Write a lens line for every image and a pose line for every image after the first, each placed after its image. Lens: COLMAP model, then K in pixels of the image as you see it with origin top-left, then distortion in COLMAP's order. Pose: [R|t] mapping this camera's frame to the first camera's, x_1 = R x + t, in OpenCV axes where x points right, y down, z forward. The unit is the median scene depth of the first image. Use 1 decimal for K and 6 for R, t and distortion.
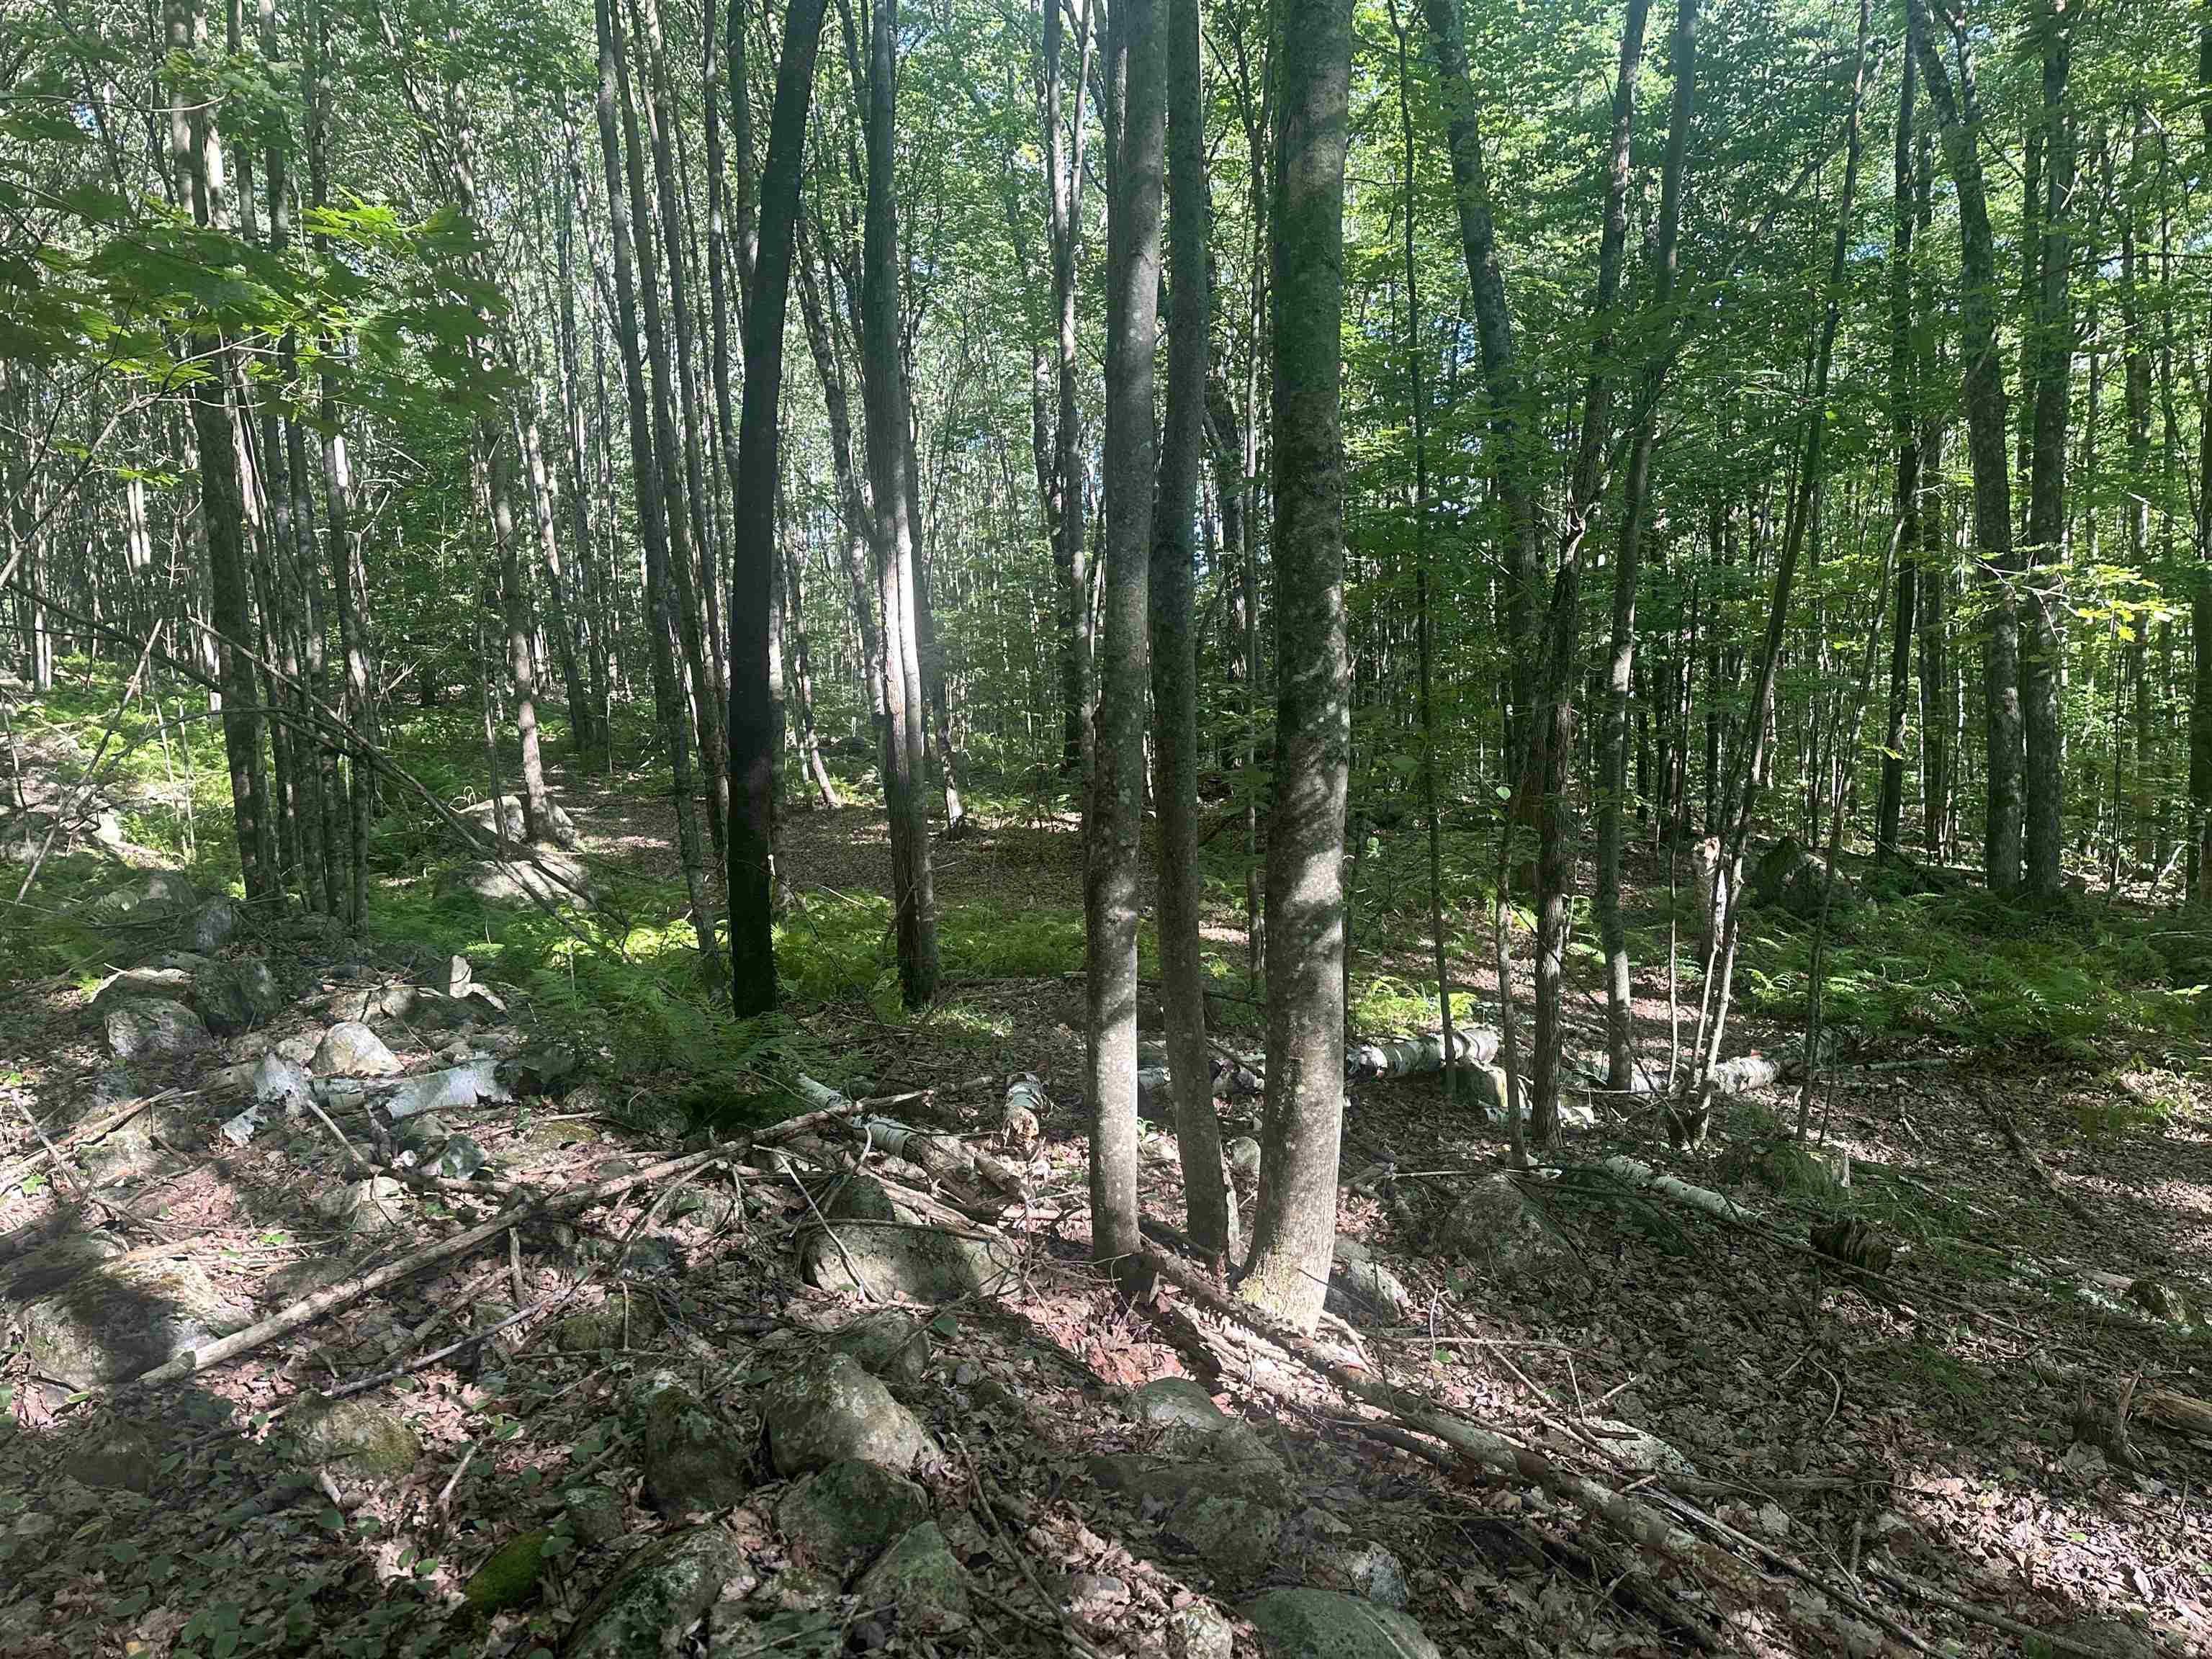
lens RADIAL K [[1508.1, 0, 1077.1], [0, 1508.1, 825.6], [0, 0, 1]] dist [0.067934, -0.087360]
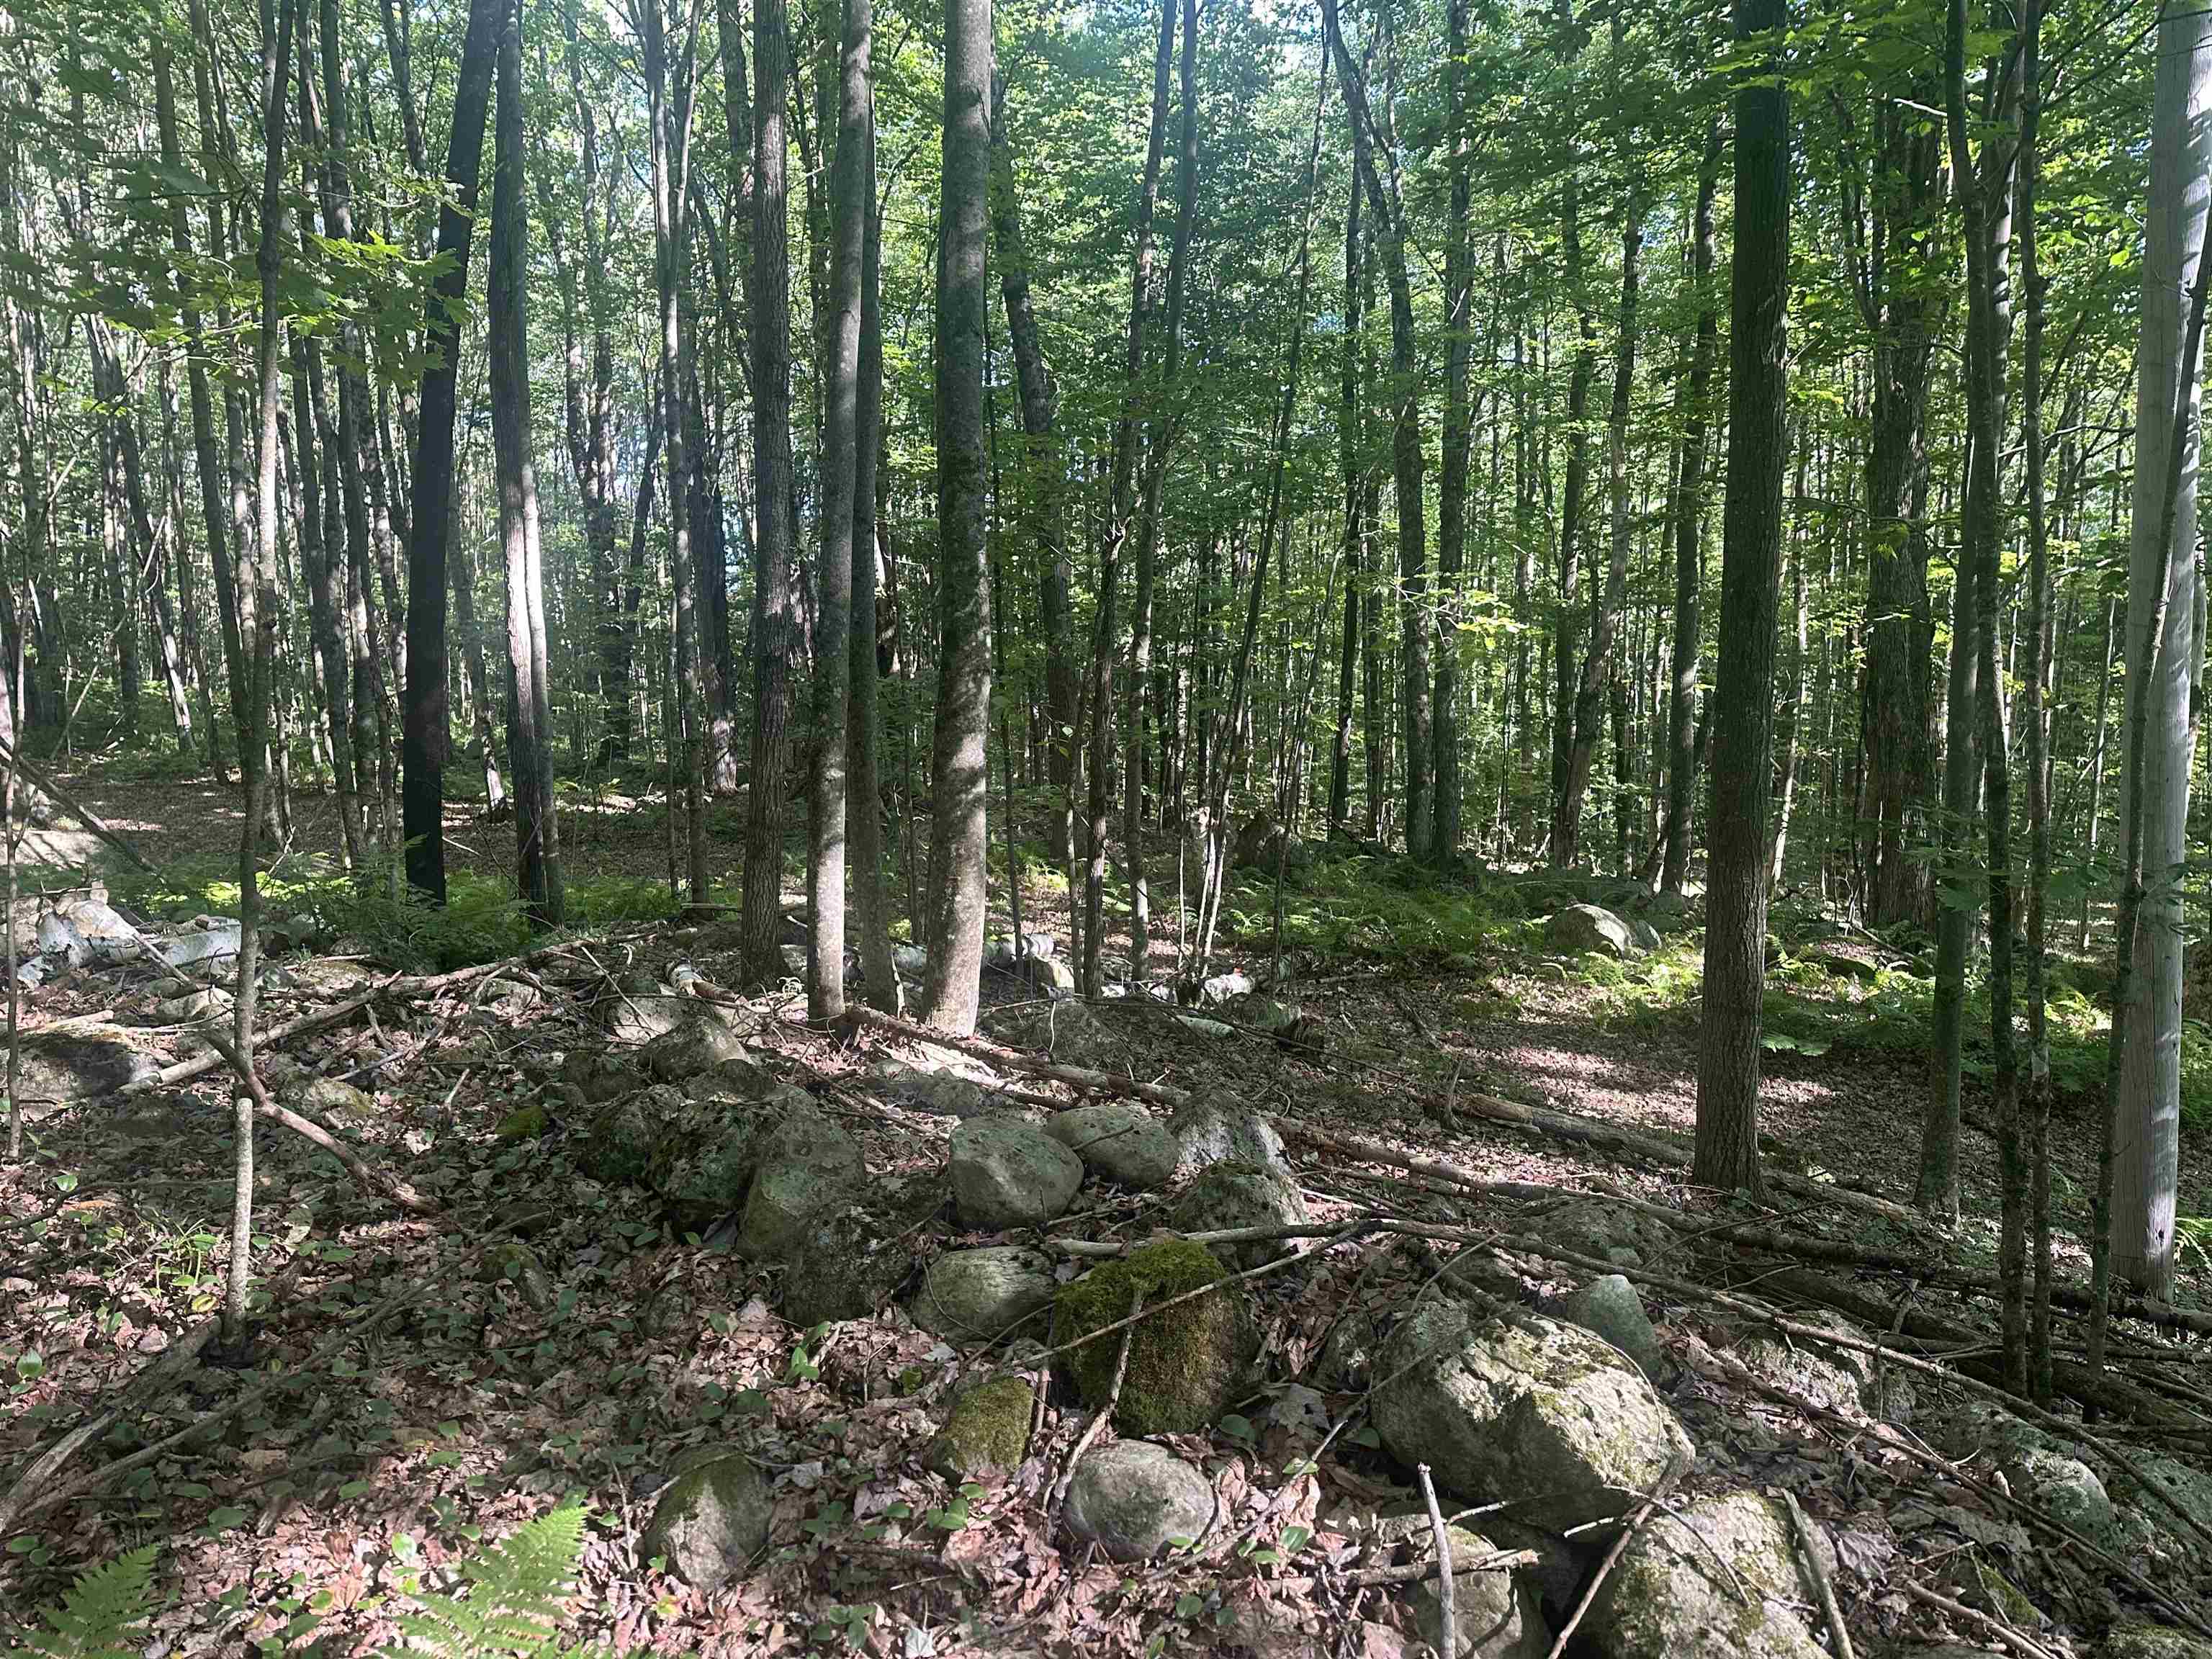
lens RADIAL K [[1508.1, 0, 1077.1], [0, 1508.1, 825.6], [0, 0, 1]] dist [0.067934, -0.087360]
pose [[0.951073, 0.003177, 0.308949, -0.044831], [-0.001625, 0.999985, -0.005283, 0.026603], [-0.308961, 0.004523, 0.951064, -0.098064]]
